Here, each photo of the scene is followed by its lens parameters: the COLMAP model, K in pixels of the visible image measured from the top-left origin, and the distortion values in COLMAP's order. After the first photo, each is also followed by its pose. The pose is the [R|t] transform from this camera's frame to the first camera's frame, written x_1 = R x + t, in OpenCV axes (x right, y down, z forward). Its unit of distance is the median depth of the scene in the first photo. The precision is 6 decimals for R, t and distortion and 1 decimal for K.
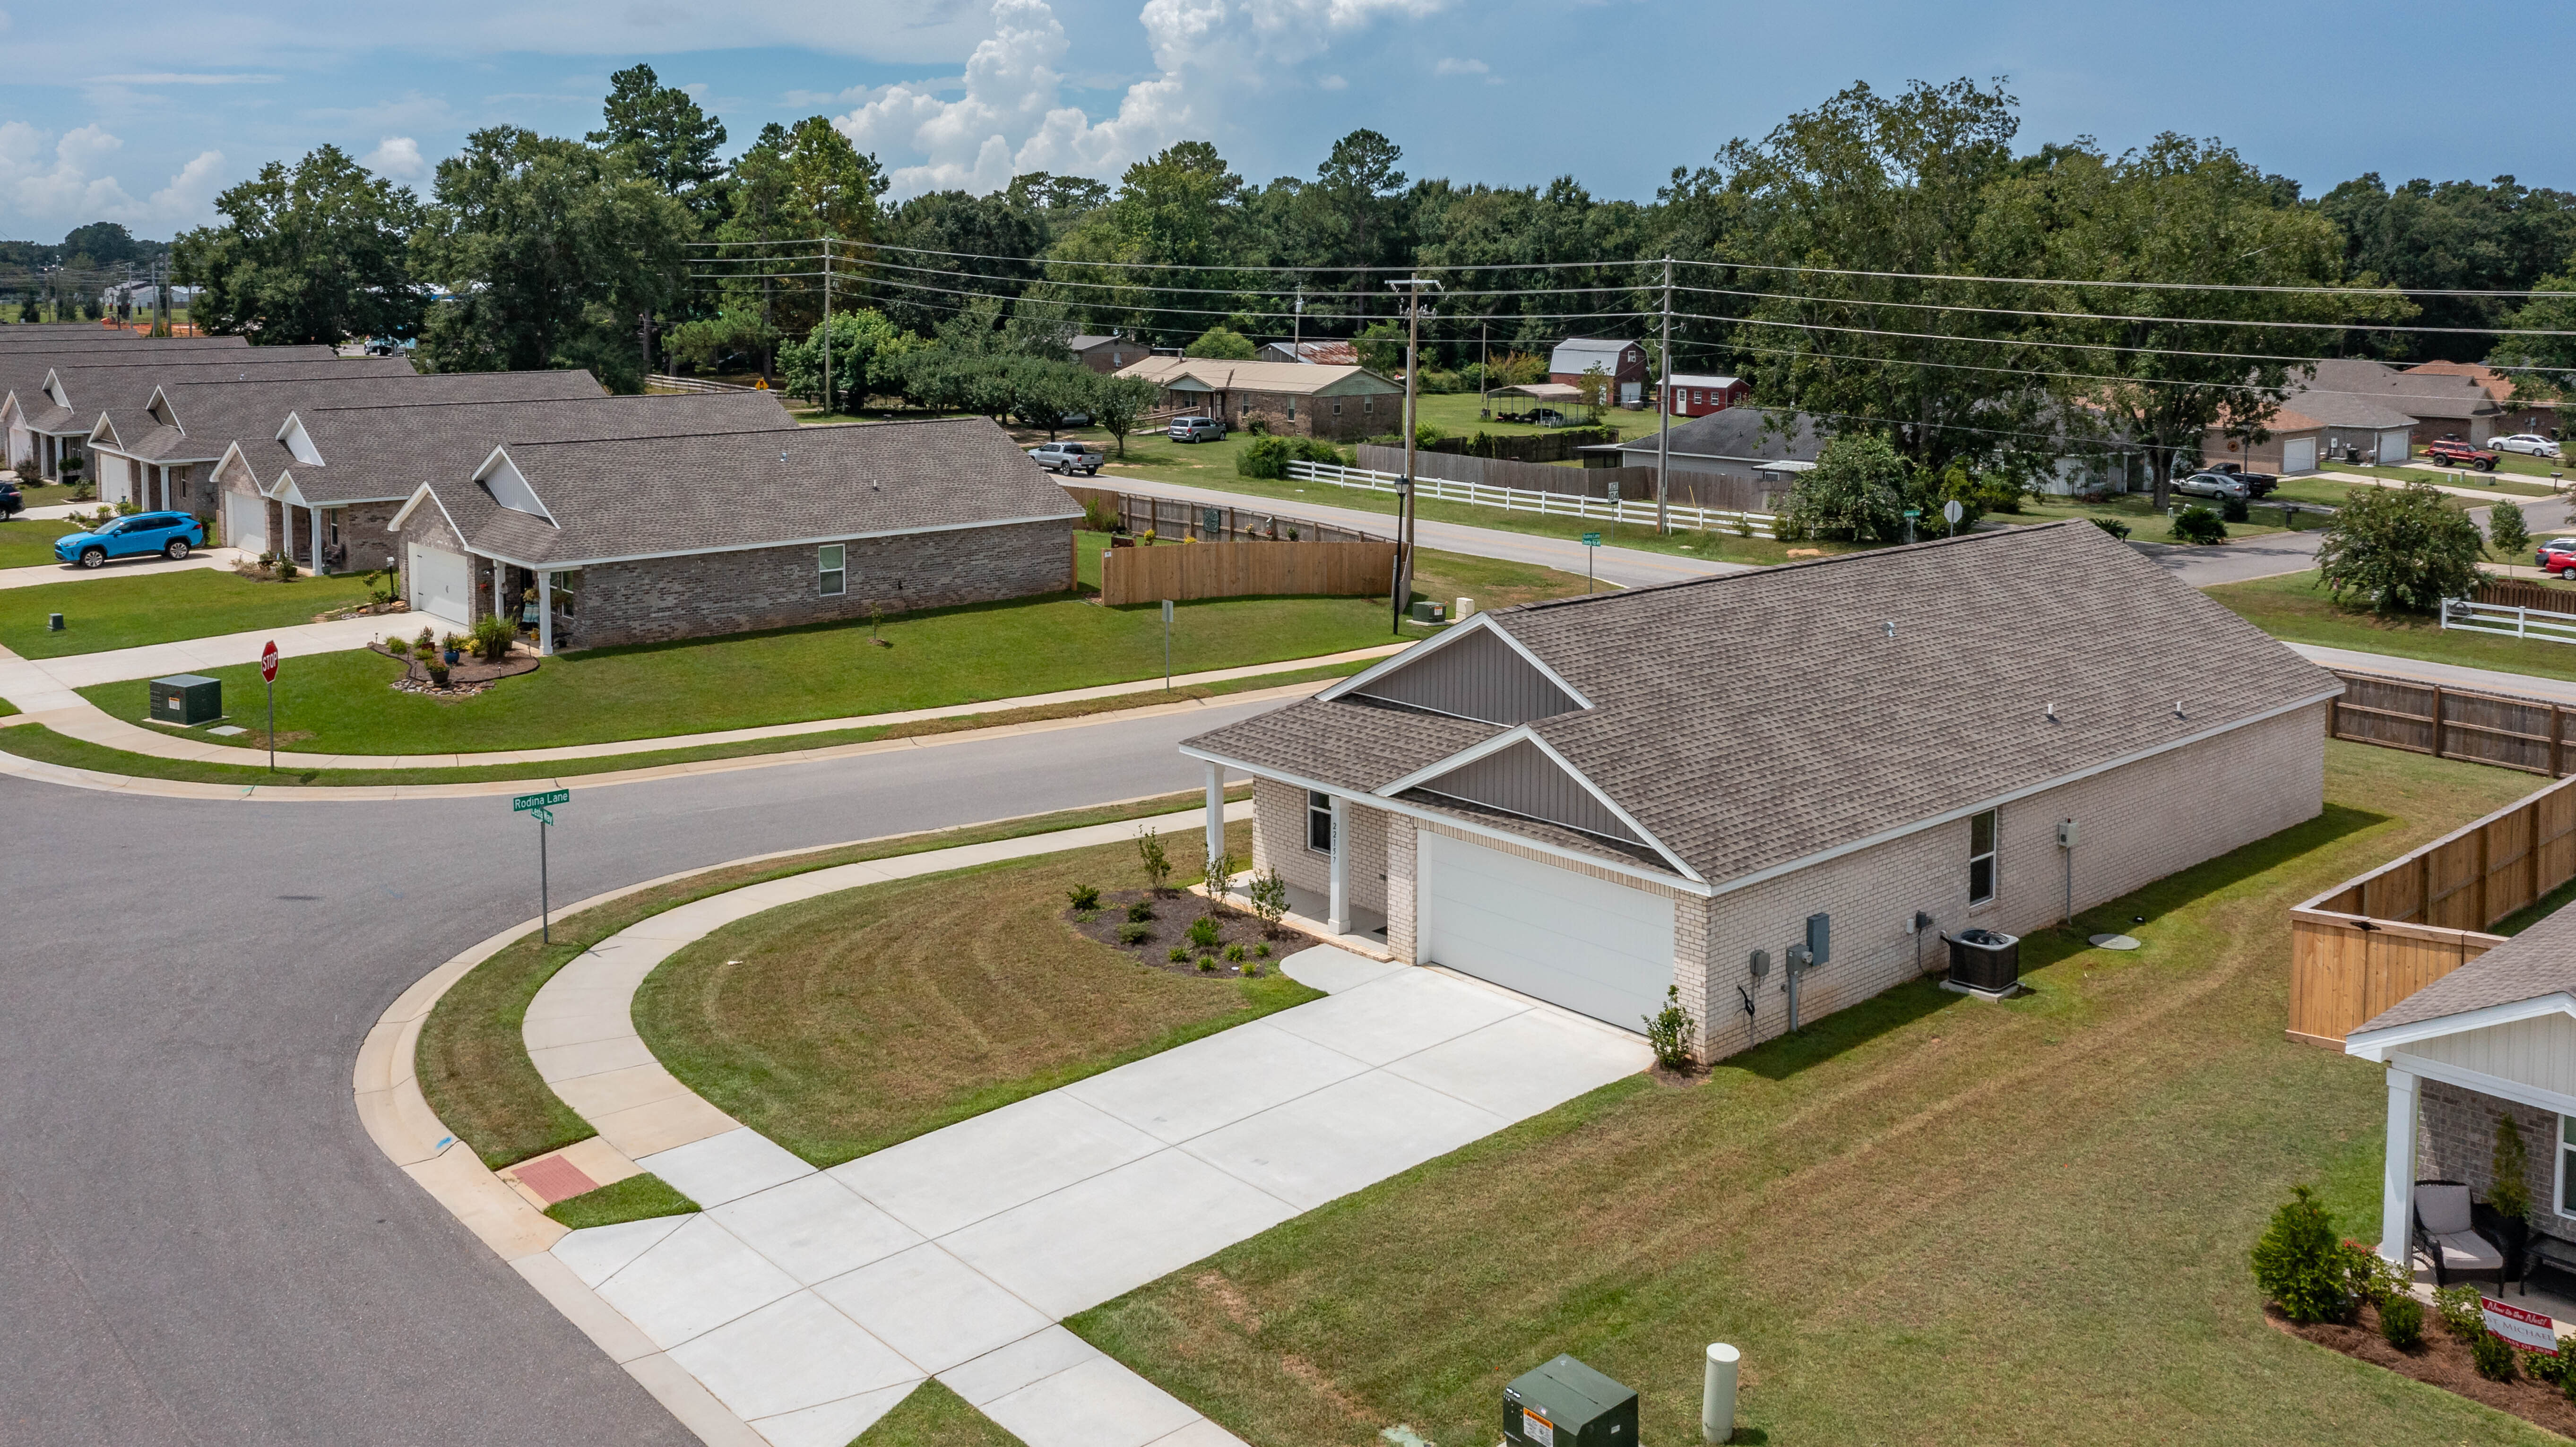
lens RADIAL K [[2003.7, 0, 1373.1], [0, 2003.7, 723.4], [0, 0, 1]] dist [-0.010849, 0.030388]
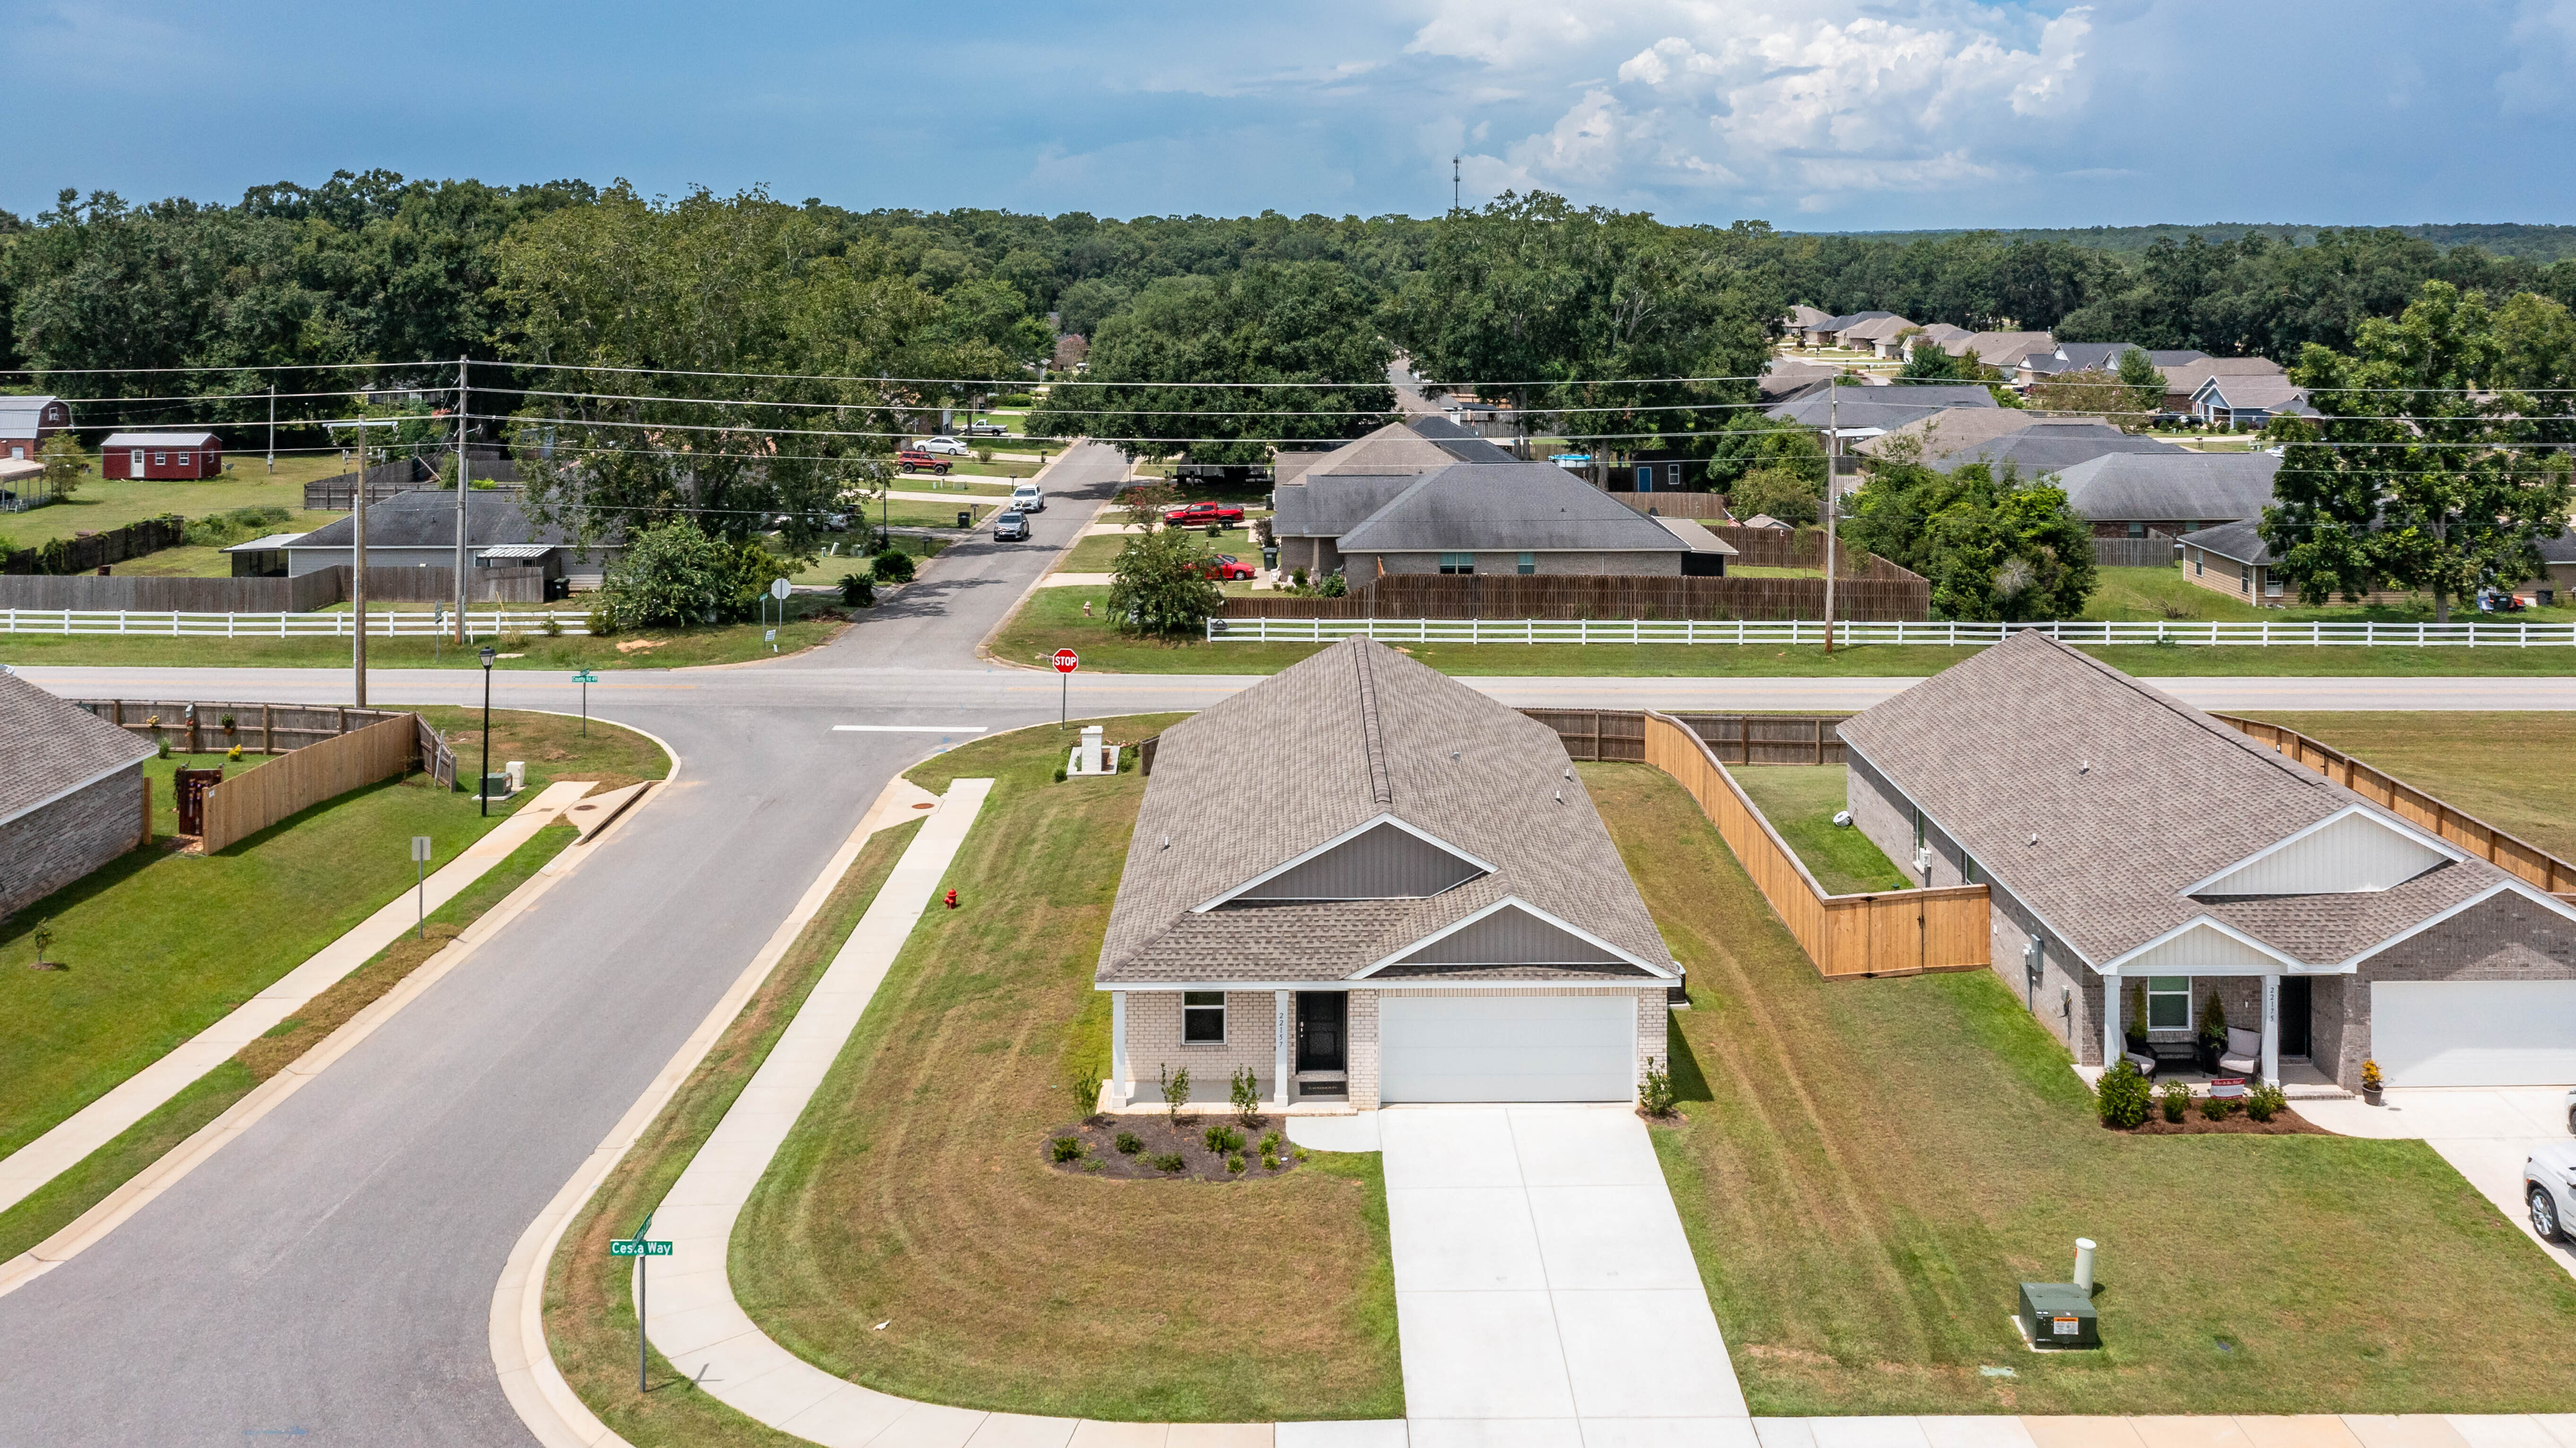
lens RADIAL K [[2004.3, 0, 1373.1], [0, 2004.3, 723.9], [0, 0, 1]] dist [-0.010849, 0.030388]
pose [[0.670764, -0.166781, 0.722675, -0.281401], [0.159741, 0.984007, 0.078826, -0.070257], [-0.724264, 0.062567, 0.686678, 0.052571]]
